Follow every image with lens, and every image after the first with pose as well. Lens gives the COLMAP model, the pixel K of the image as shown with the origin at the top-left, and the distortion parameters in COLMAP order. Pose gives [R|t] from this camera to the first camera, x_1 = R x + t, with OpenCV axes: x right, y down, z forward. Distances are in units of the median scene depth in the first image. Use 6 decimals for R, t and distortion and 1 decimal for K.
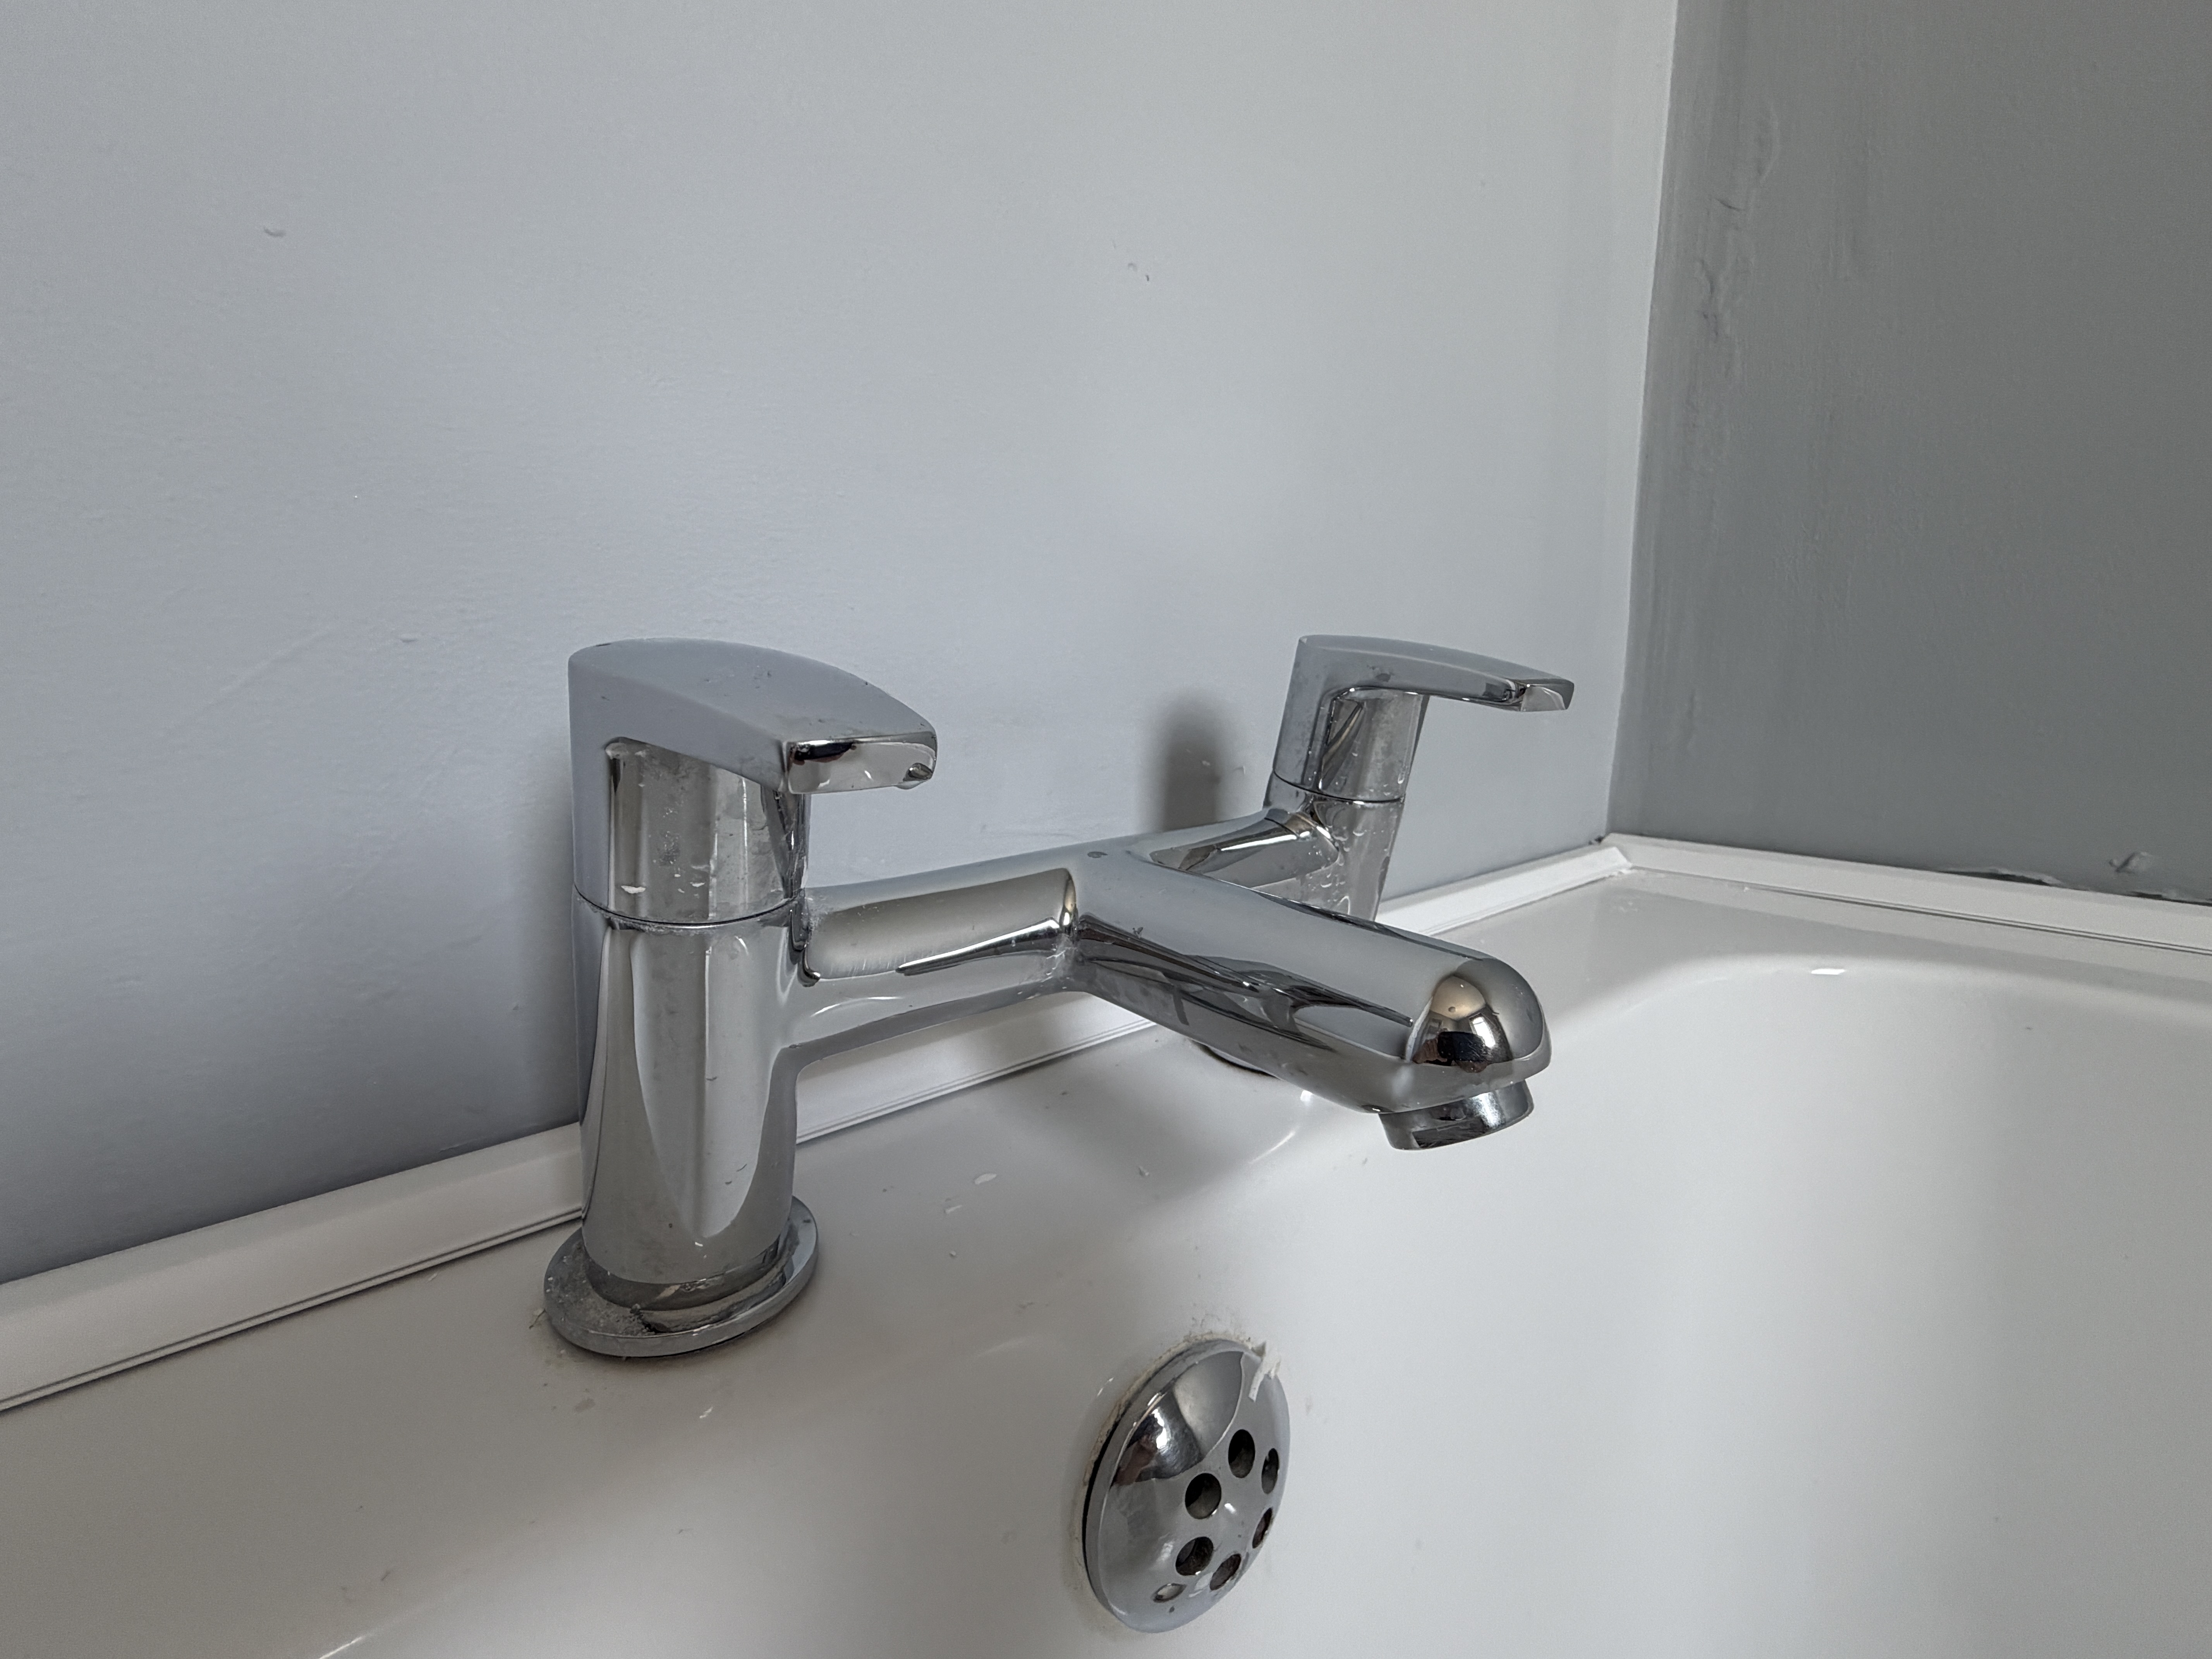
lens RADIAL K [[1043.1, 0, 1106.0], [0, 1043.1, 829.5], [0, 0, 1]] dist [-0.002730, -0.000618]
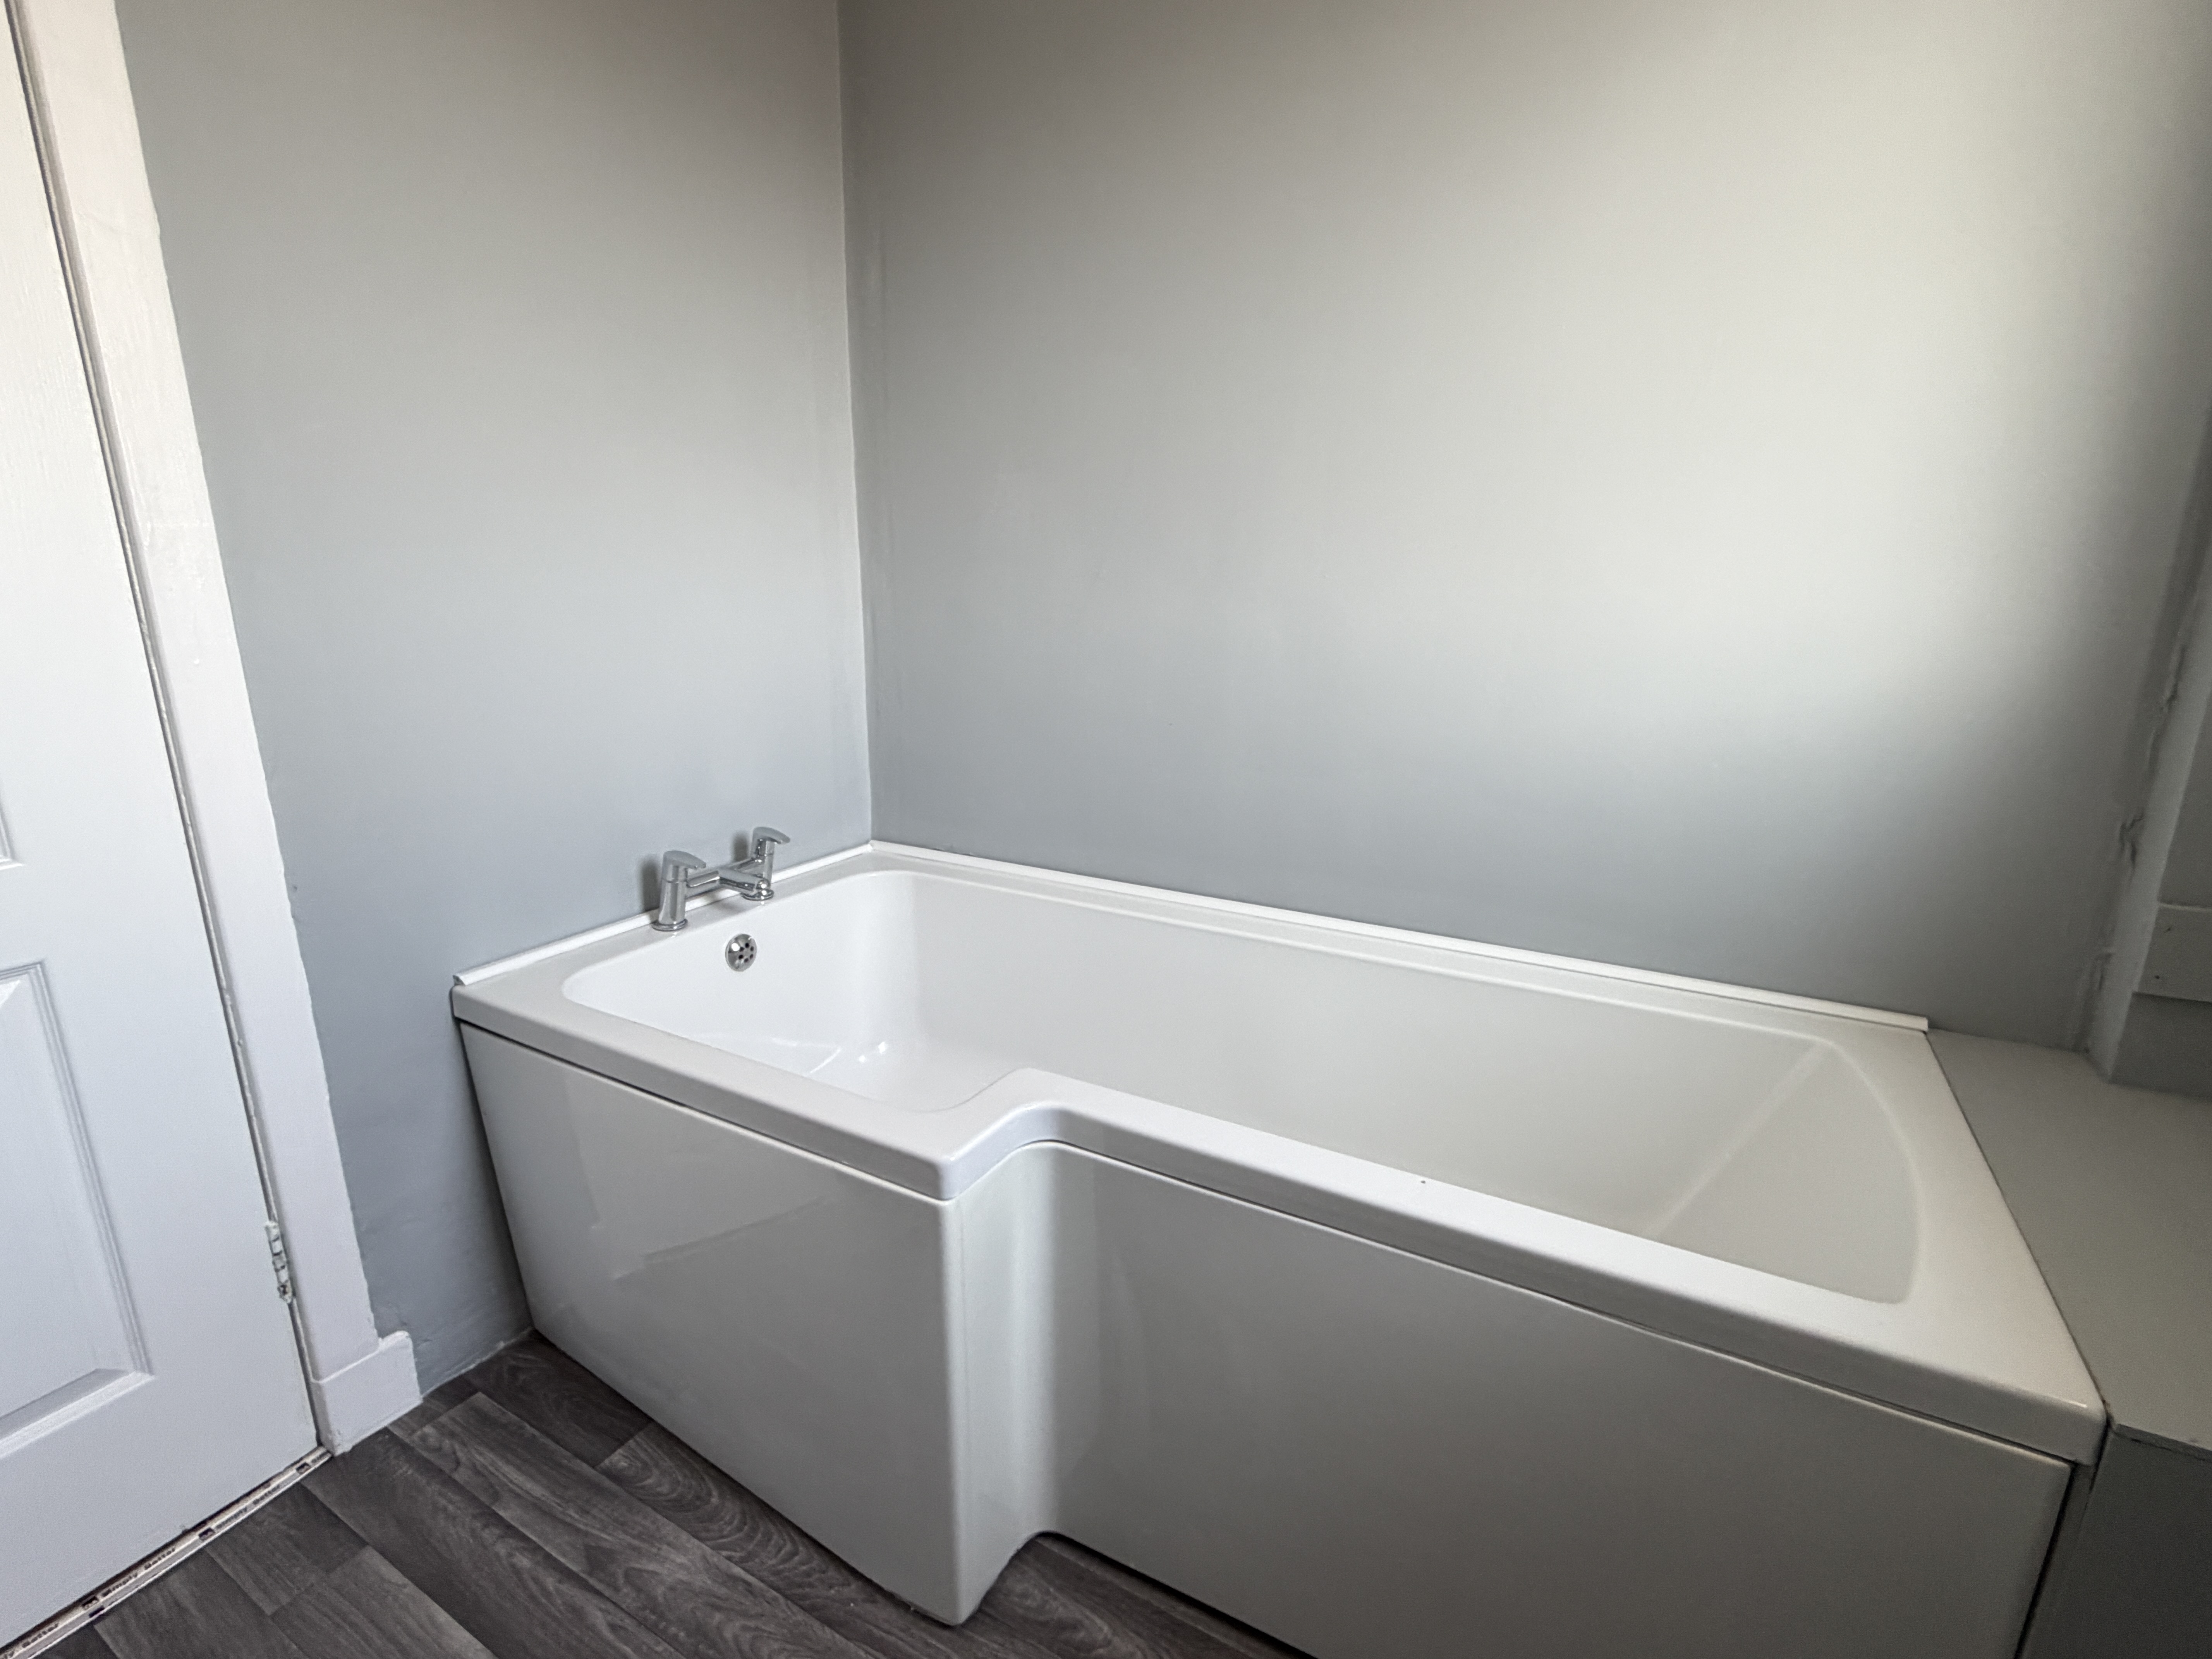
lens RADIAL K [[1043.1, 0, 1106.0], [0, 1043.1, 829.5], [0, 0, 1]] dist [-0.002730, -0.000618]
pose [[0.950181, -0.082381, 0.300616, 0.300829], [0.060996, 0.994938, 0.079858, -0.535400], [-0.305674, -0.057543, 0.950396, -5.411306]]
